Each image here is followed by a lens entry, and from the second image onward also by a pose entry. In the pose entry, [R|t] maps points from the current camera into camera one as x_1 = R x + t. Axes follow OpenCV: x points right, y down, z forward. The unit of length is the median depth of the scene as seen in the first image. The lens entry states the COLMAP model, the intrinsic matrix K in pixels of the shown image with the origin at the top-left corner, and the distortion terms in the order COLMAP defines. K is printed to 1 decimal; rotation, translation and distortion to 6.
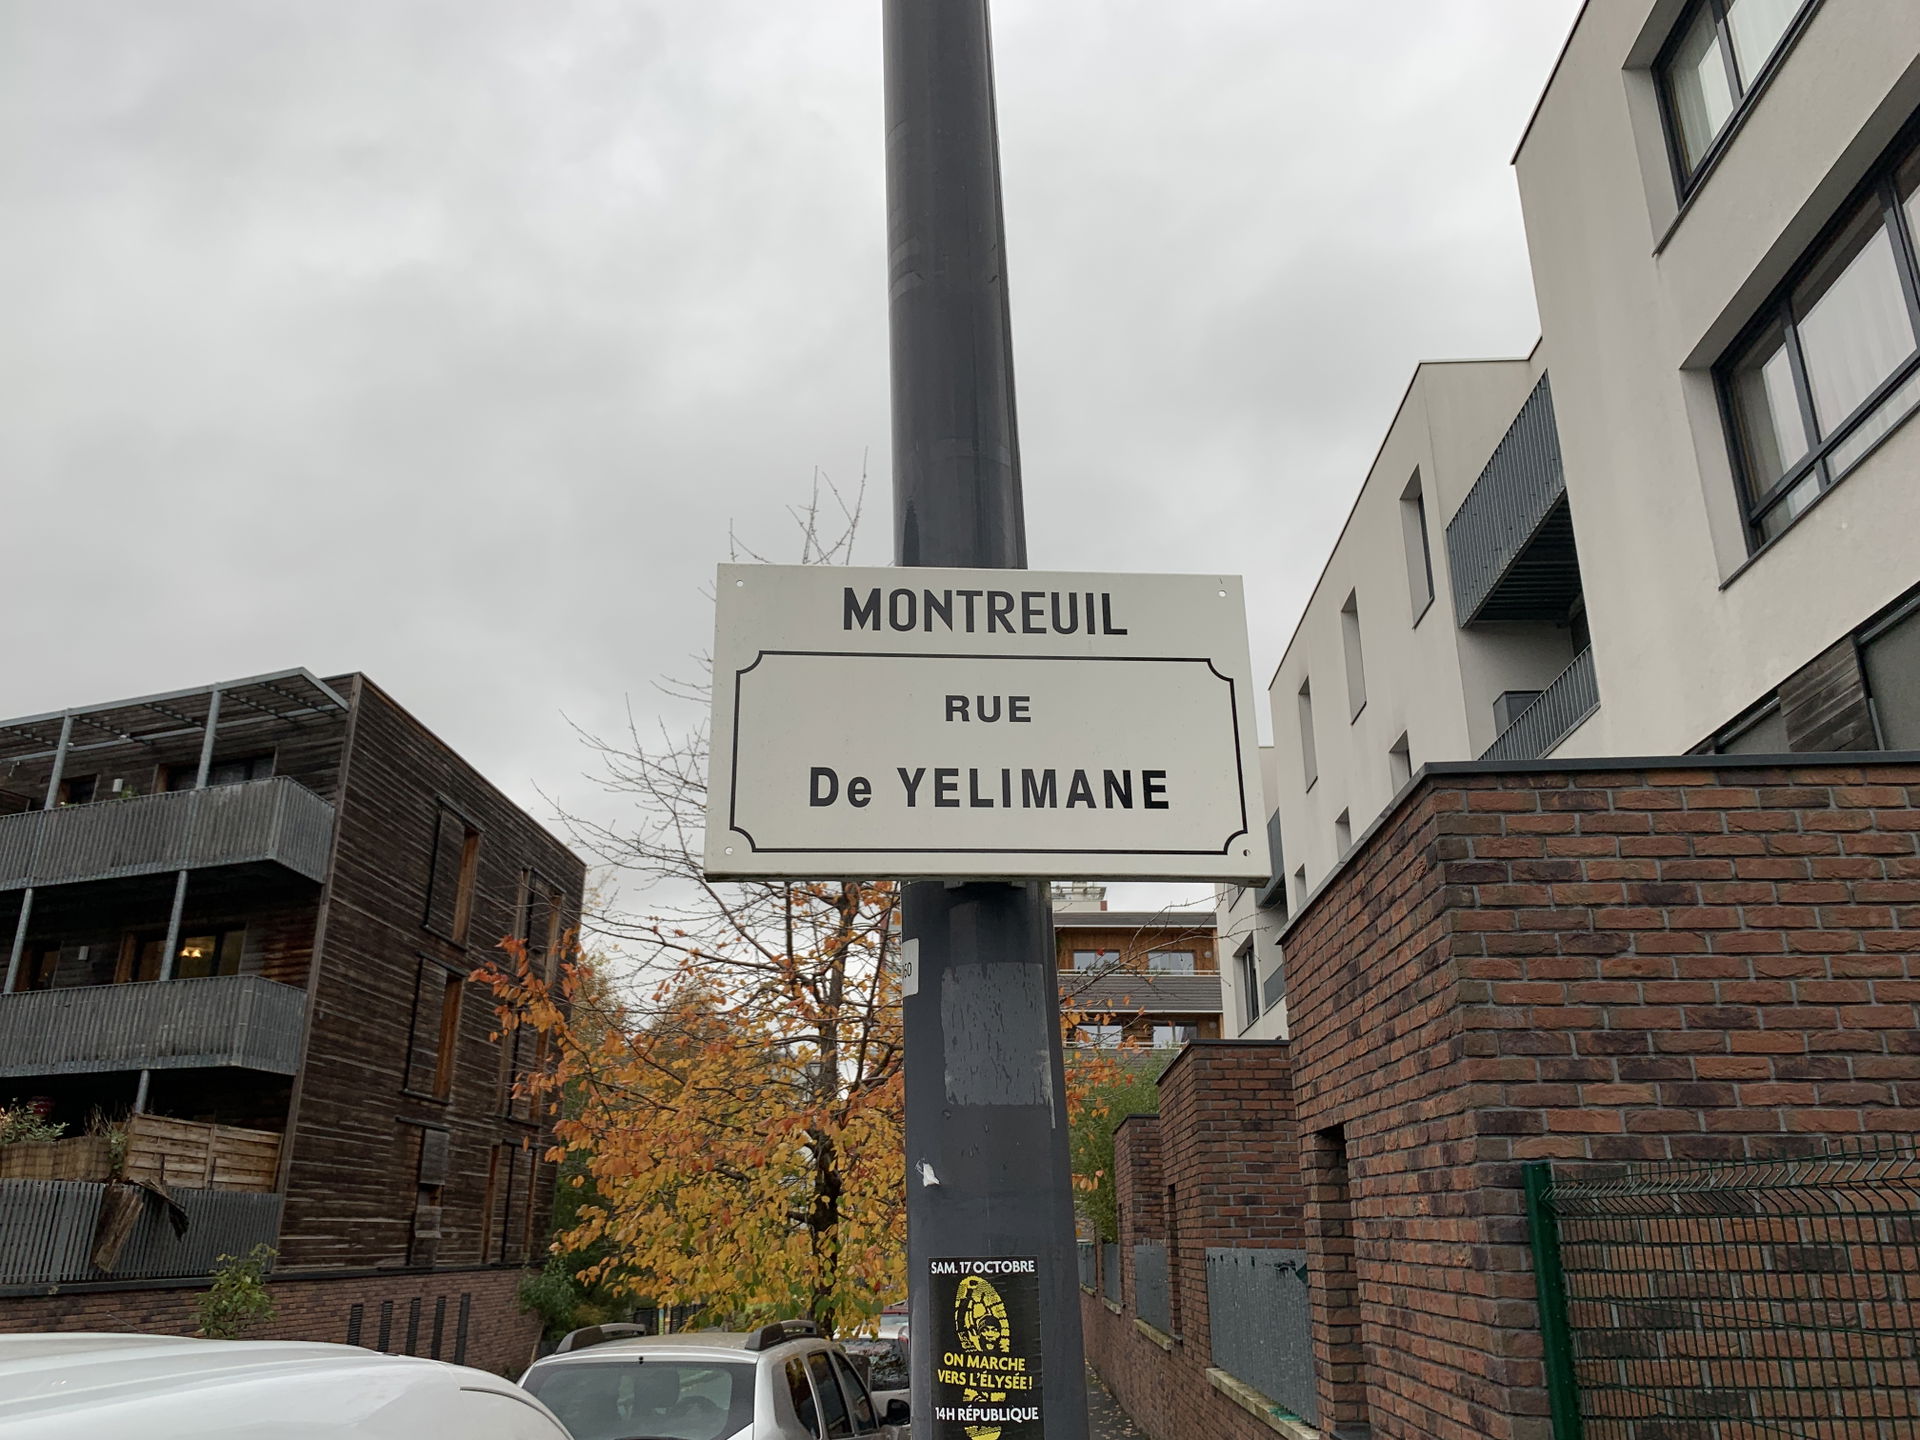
lens RADIAL K [[1456.2, 0, 966.9], [0, 1456.2, 714.0], [0, 0, 1]] dist [0.002851, 0.000823]
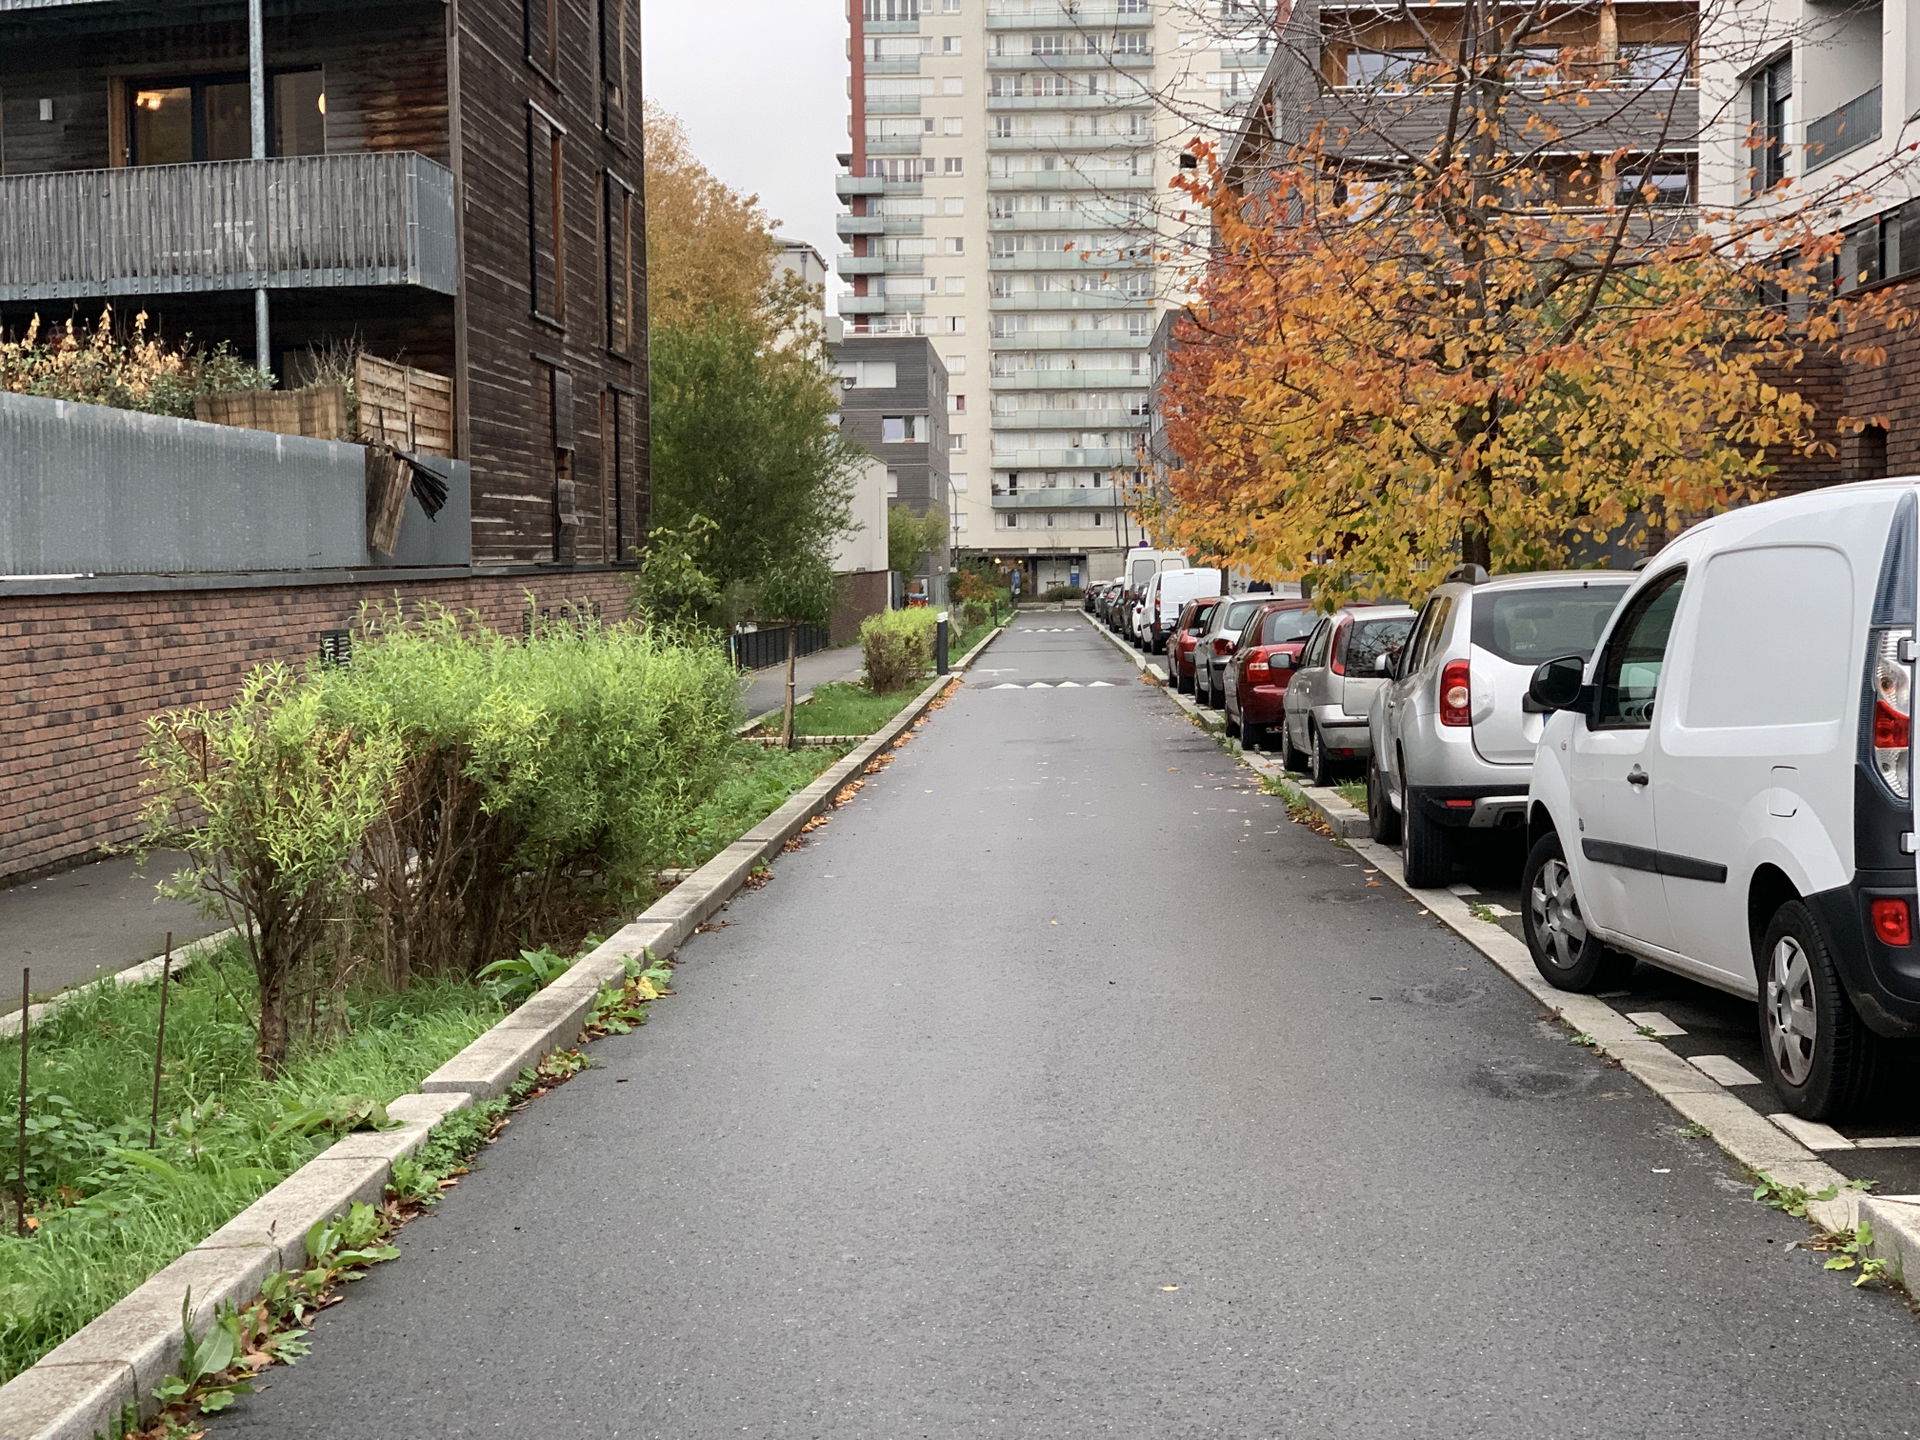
lens RADIAL K [[2796.2, 0, 957.3], [0, 2796.2, 721.9], [0, 0, 1]] dist [0.035133, 0.000000]
pose [[0.999961, -0.006094, -0.006378, -0.211234], [0.008122, 0.918166, 0.396112, -0.083352], [0.003442, -0.396148, 0.918180, -0.272996]]
